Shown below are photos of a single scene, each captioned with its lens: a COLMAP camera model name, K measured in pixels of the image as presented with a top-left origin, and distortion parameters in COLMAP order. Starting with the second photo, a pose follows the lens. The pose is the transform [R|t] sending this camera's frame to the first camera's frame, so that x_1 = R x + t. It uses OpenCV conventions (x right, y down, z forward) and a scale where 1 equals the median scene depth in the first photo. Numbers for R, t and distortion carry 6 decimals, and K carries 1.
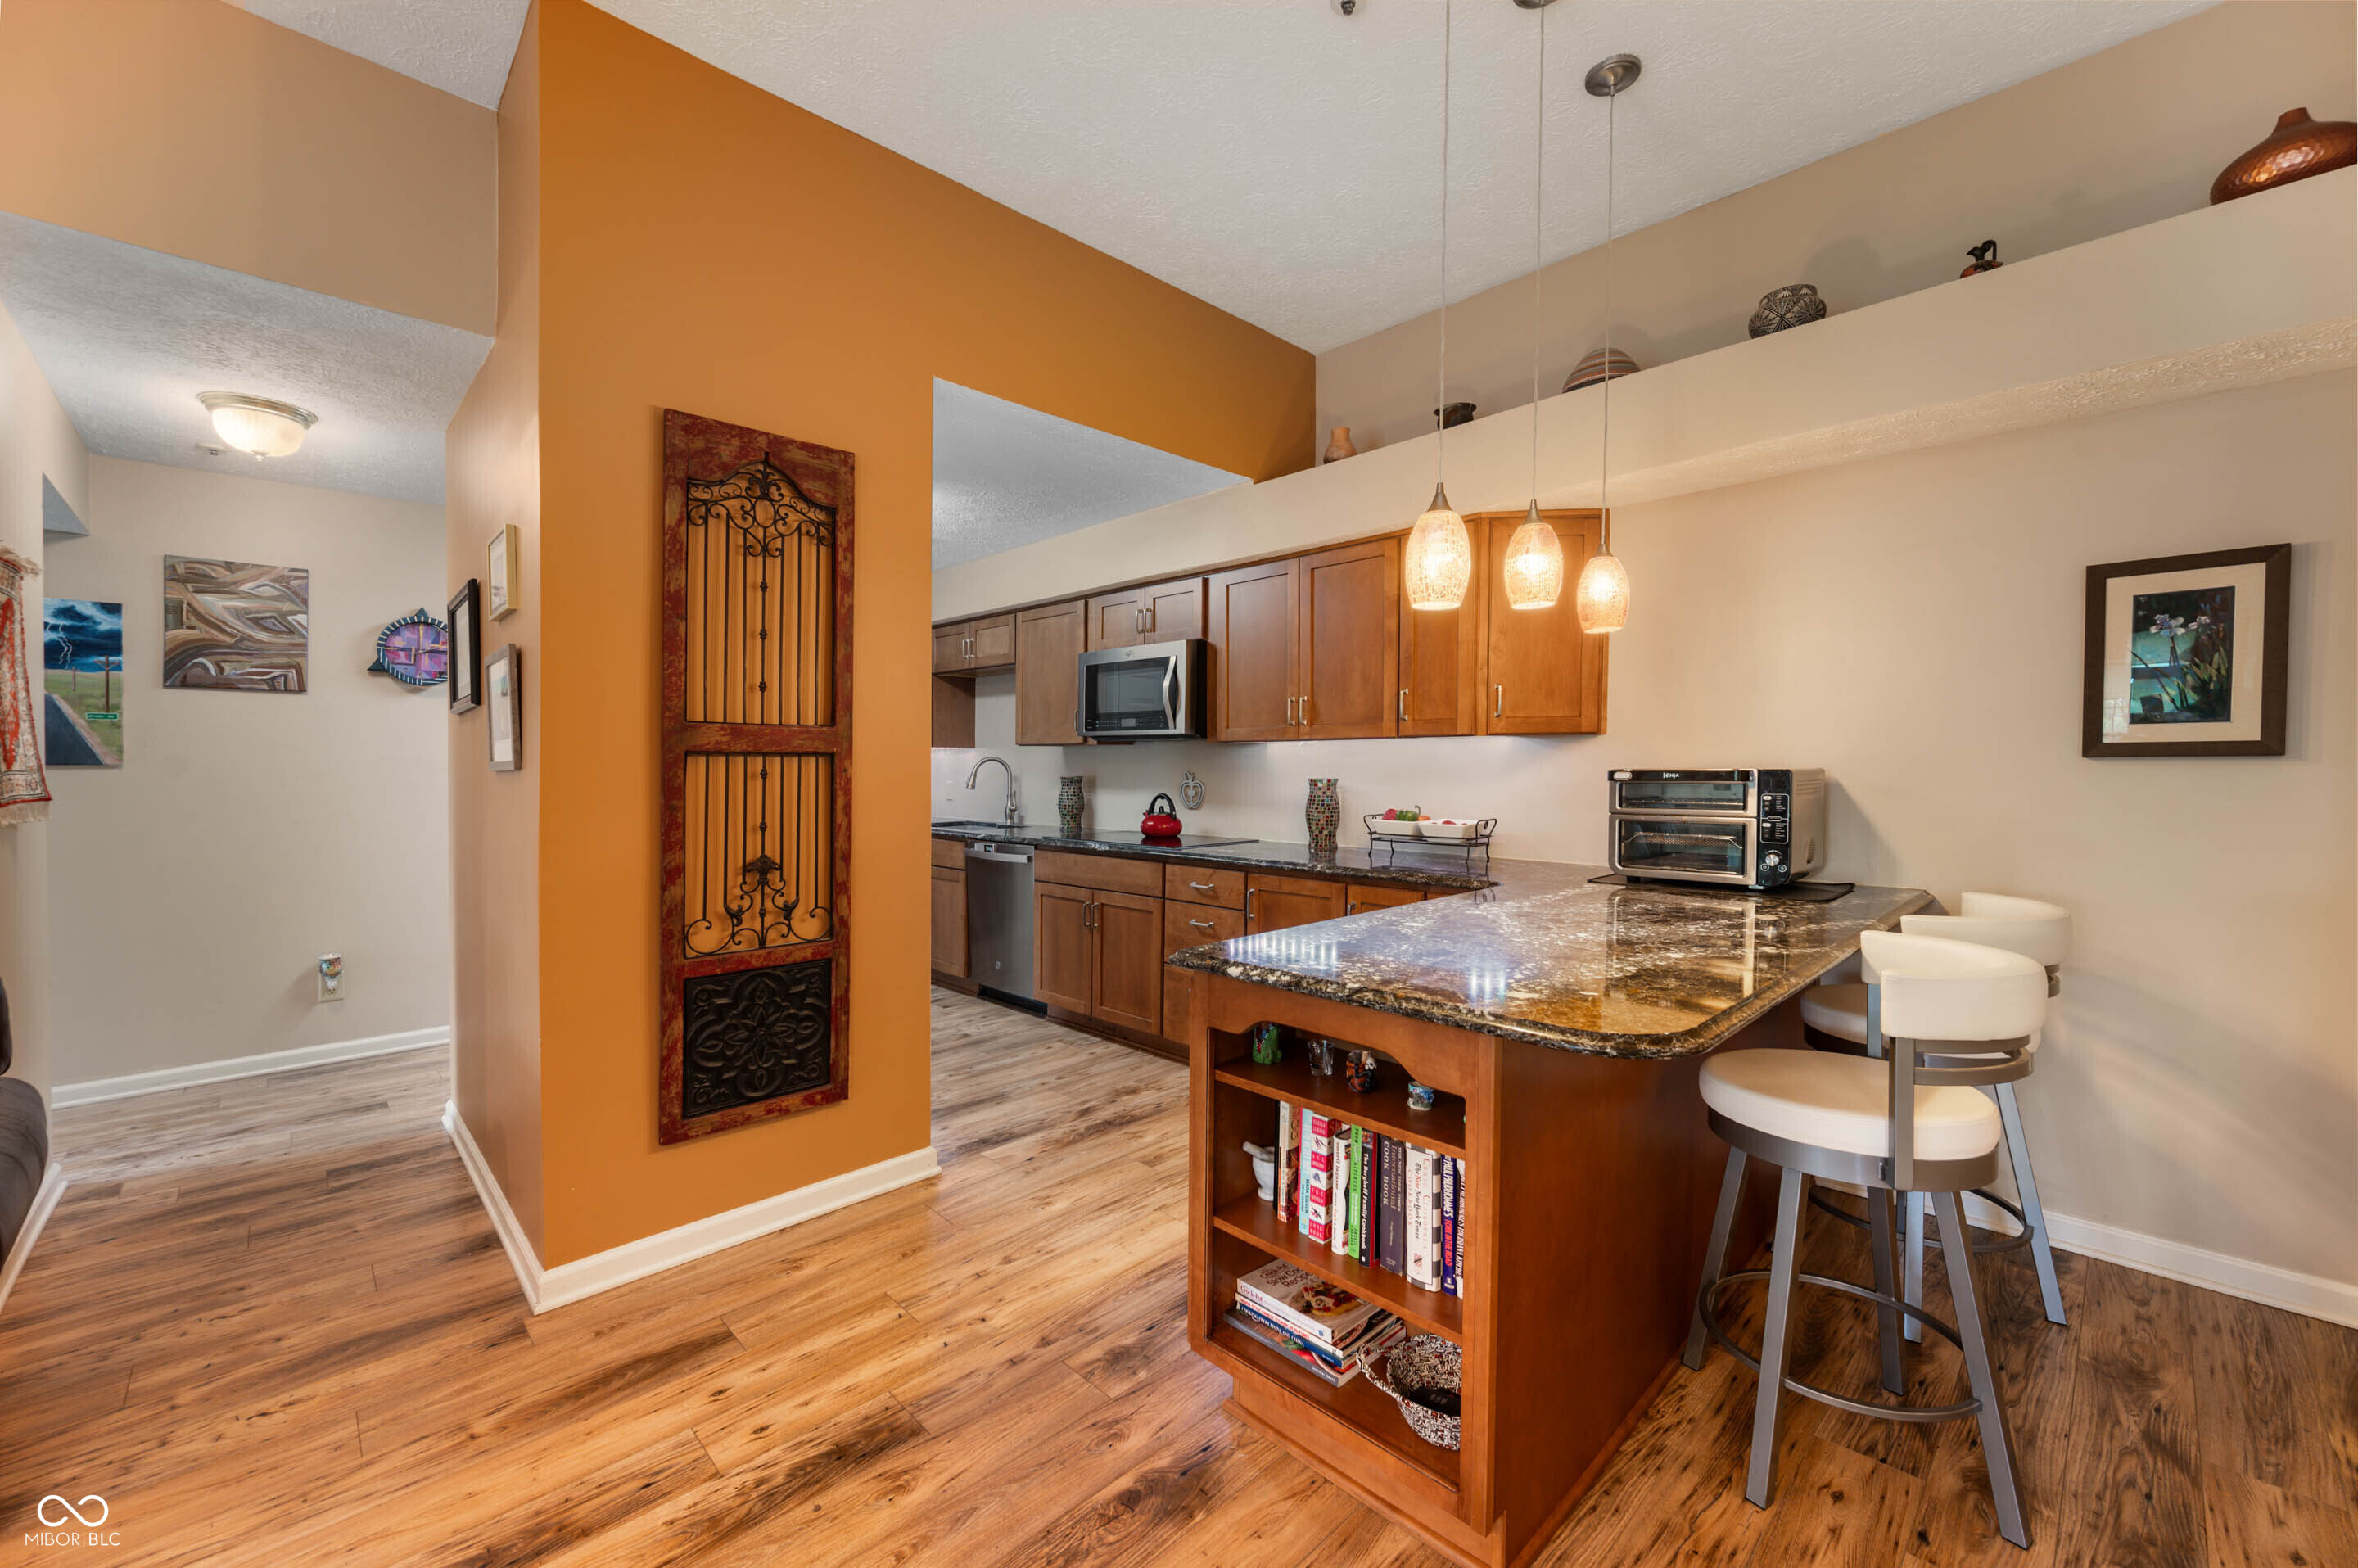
lens RADIAL K [[931.8, 0, 1181.2], [0, 931.8, 775.9], [0, 0, 1]] dist [-0.000174, -0.000039]
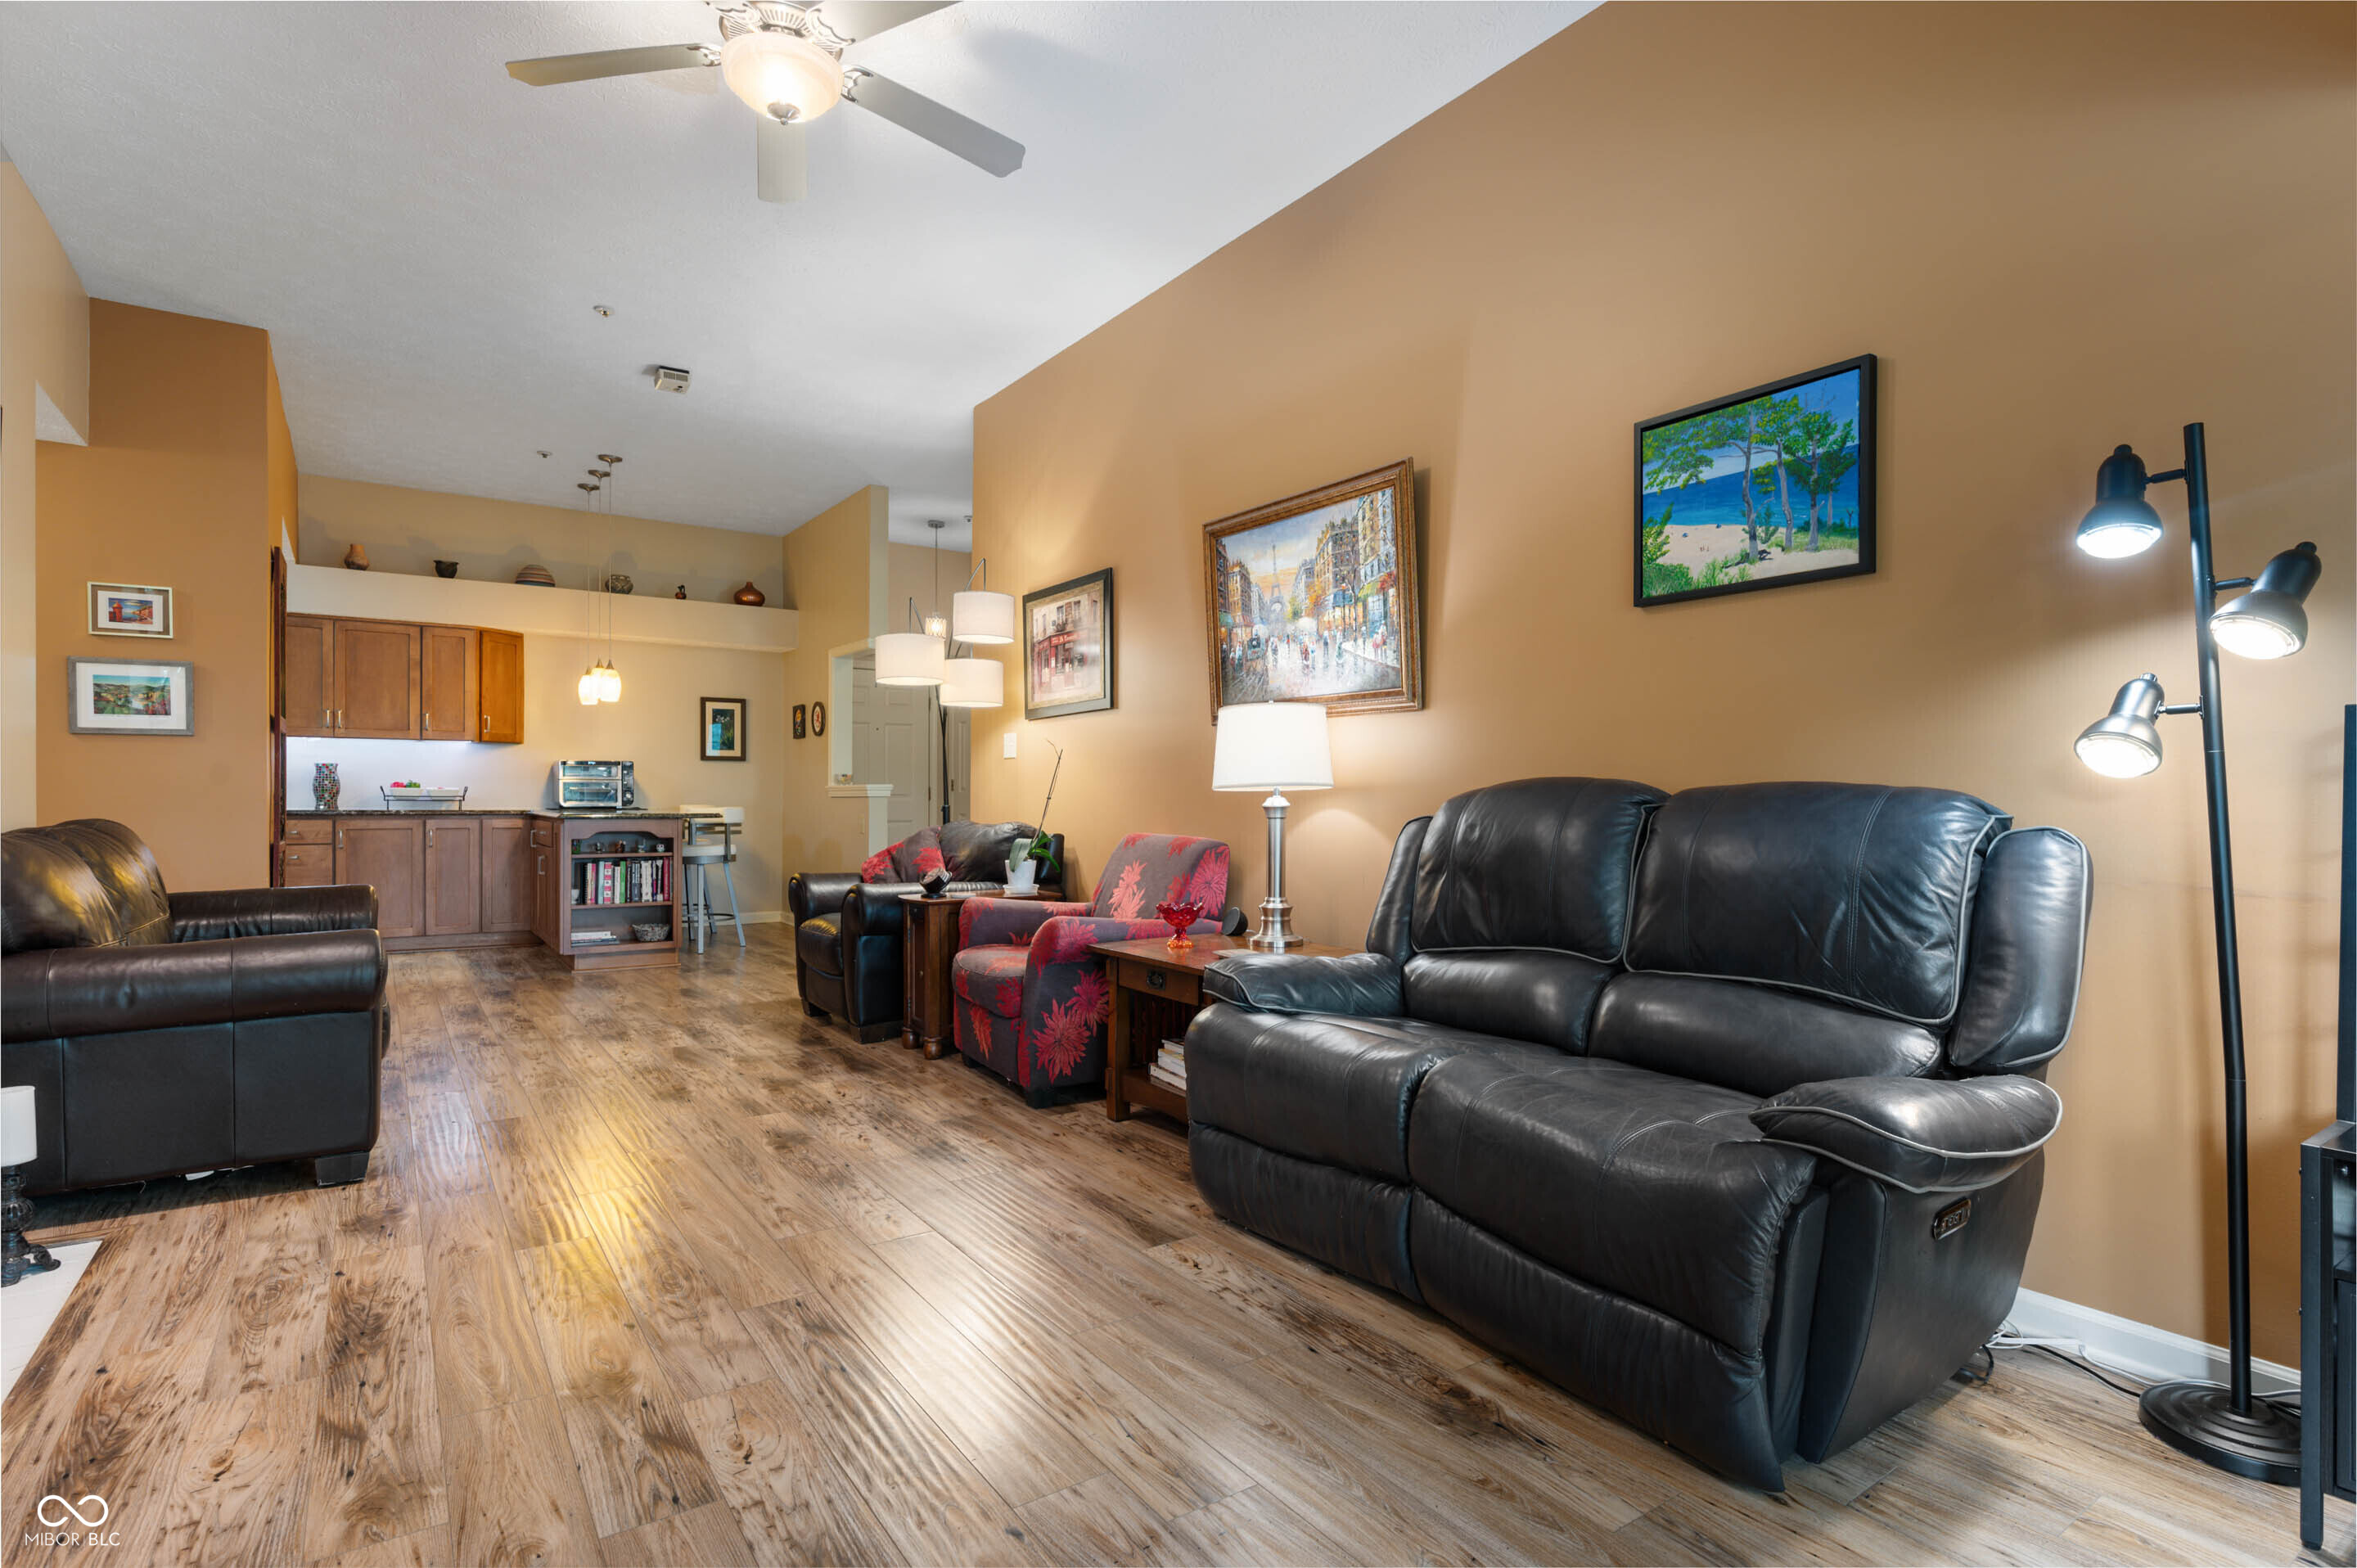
lens RADIAL K [[1169.7, 0, 1178.5], [0, 1169.7, 809.5], [0, 0, 1]] dist [0.002346, -0.000165]
pose [[0.165905, -0.005542, 0.986126, -2.281008], [0.008181, 0.999958, 0.004243, 0.123204], [-0.986108, 0.007364, 0.165943, -1.042696]]
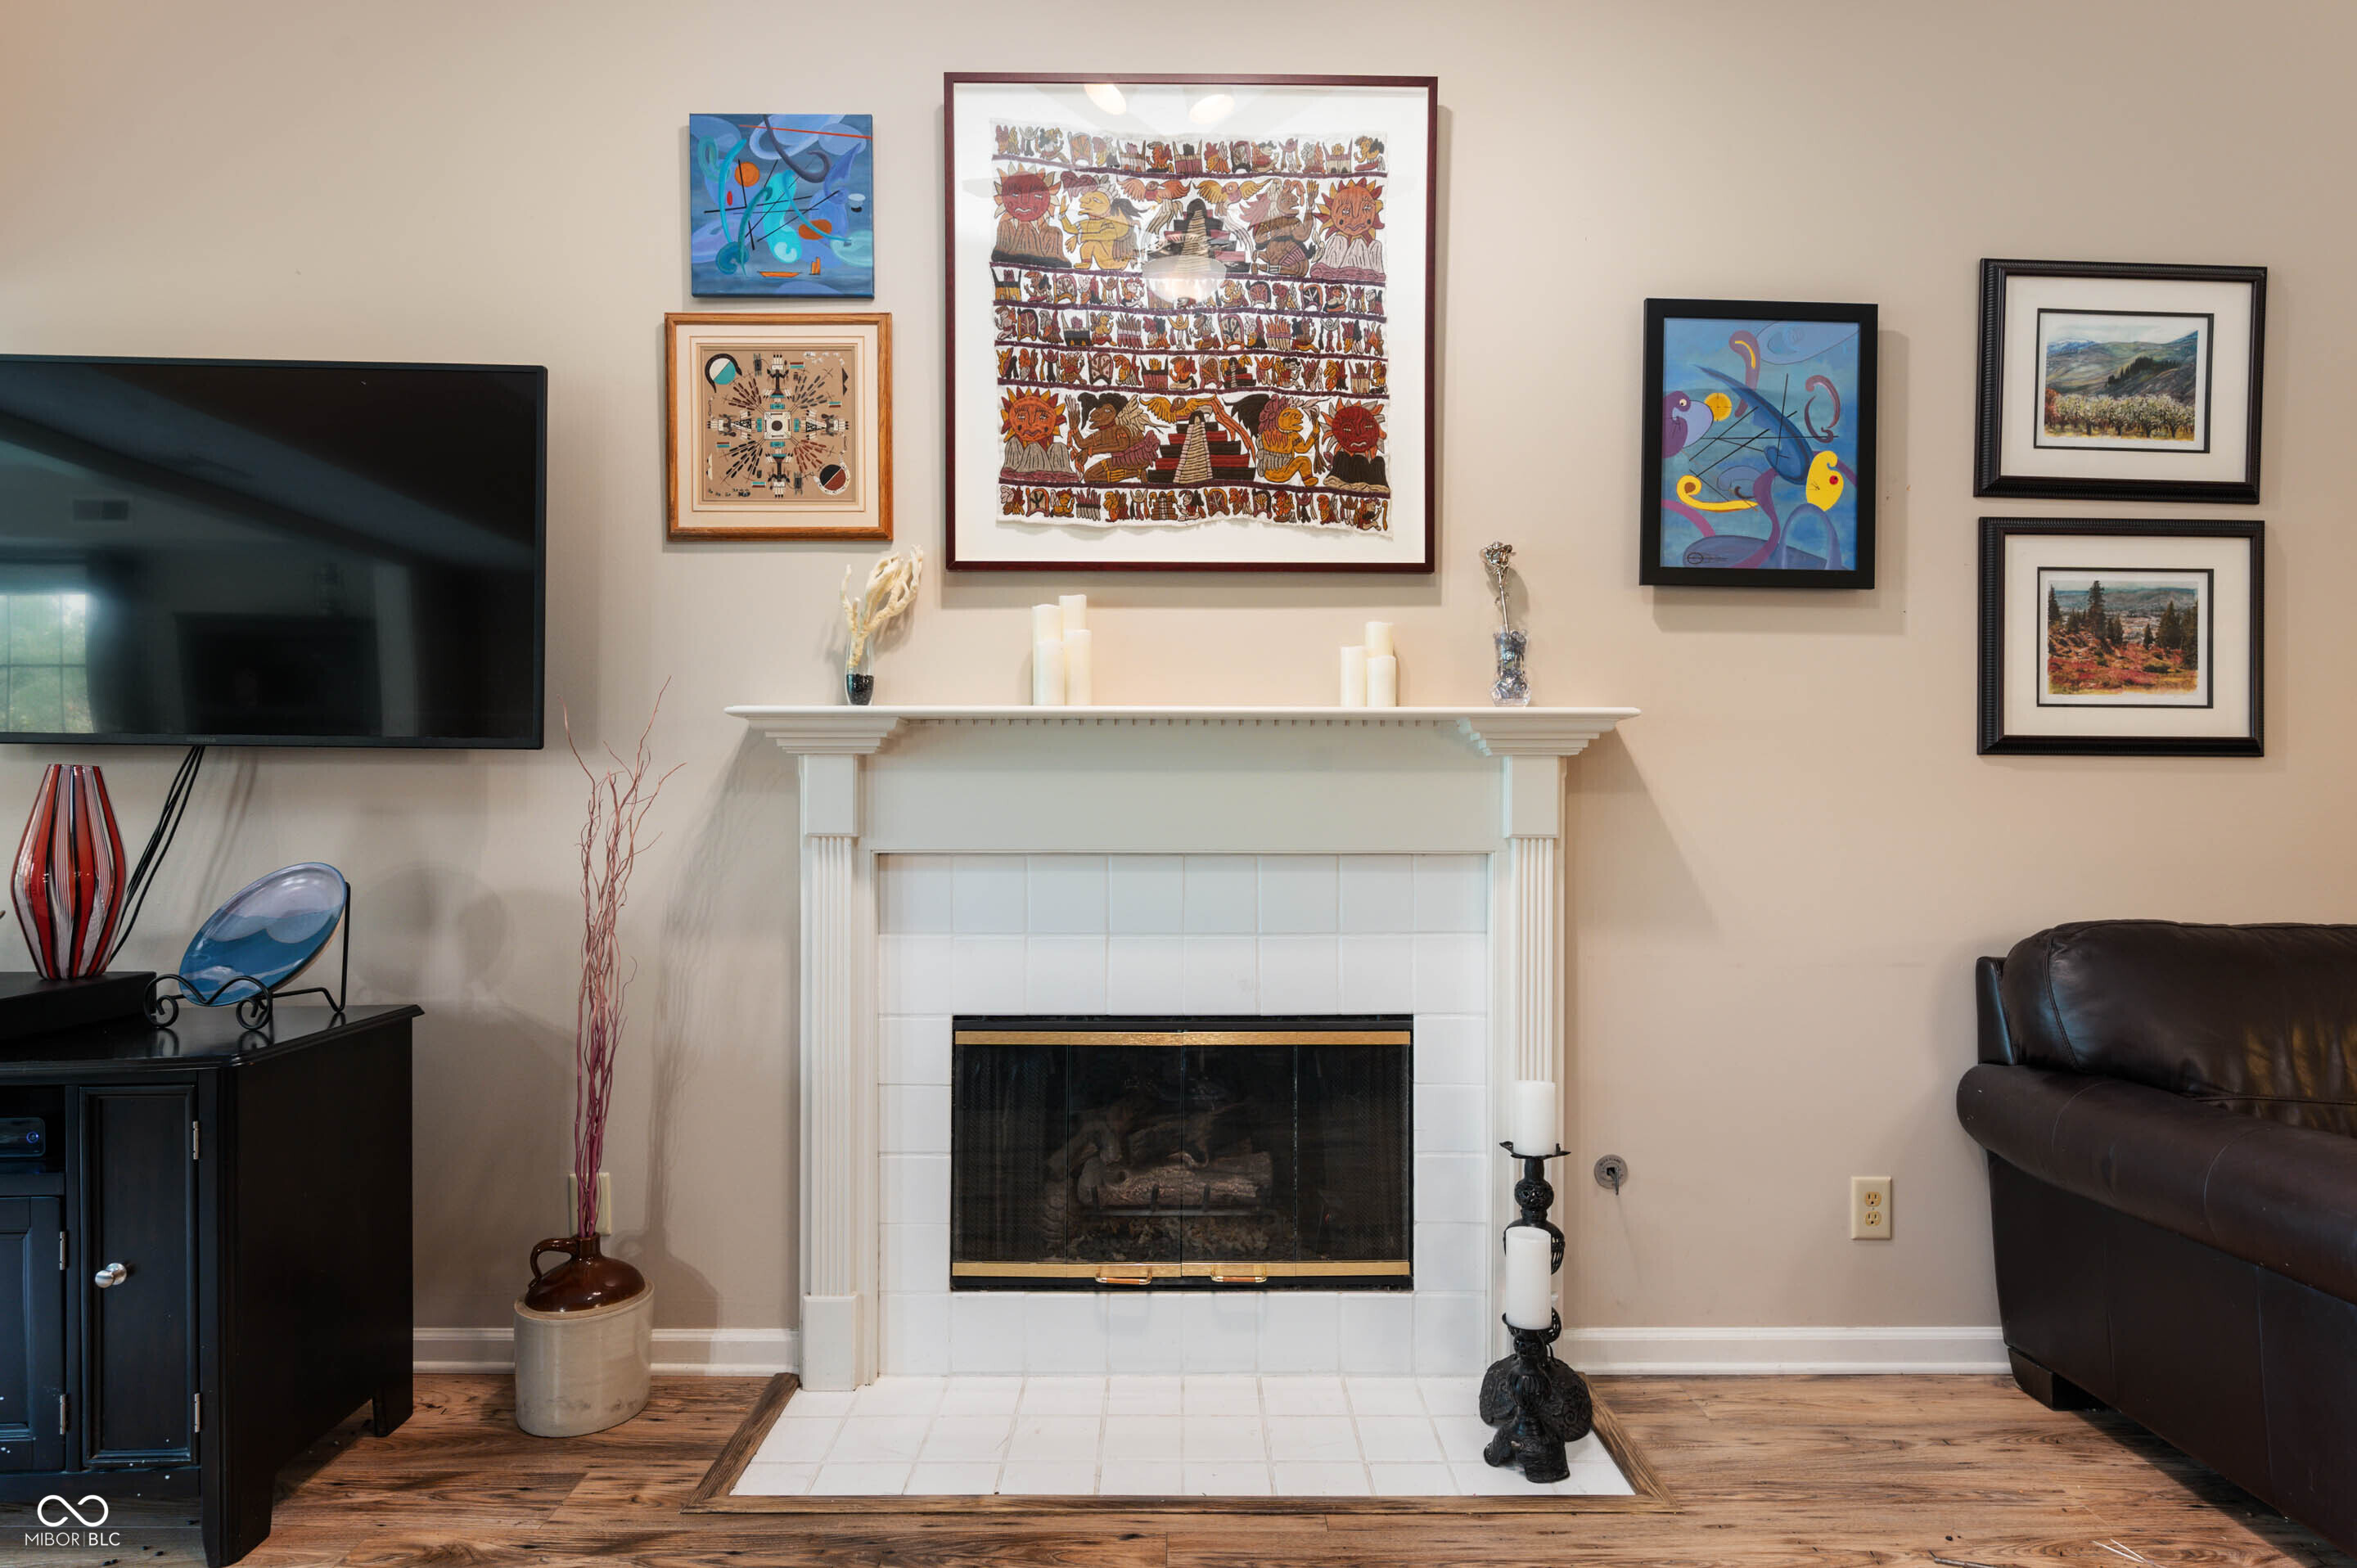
lens RADIAL K [[1256.2, 0, 1176.2], [0, 1256.2, 807.9], [0, 0, 1]] dist [-0.002454, 0.000036]
pose [[0.724580, 0.003191, -0.689183, -1.086066], [-0.017308, 0.999758, -0.013568, 0.080280], [0.688973, 0.021760, 0.724460, -0.714141]]
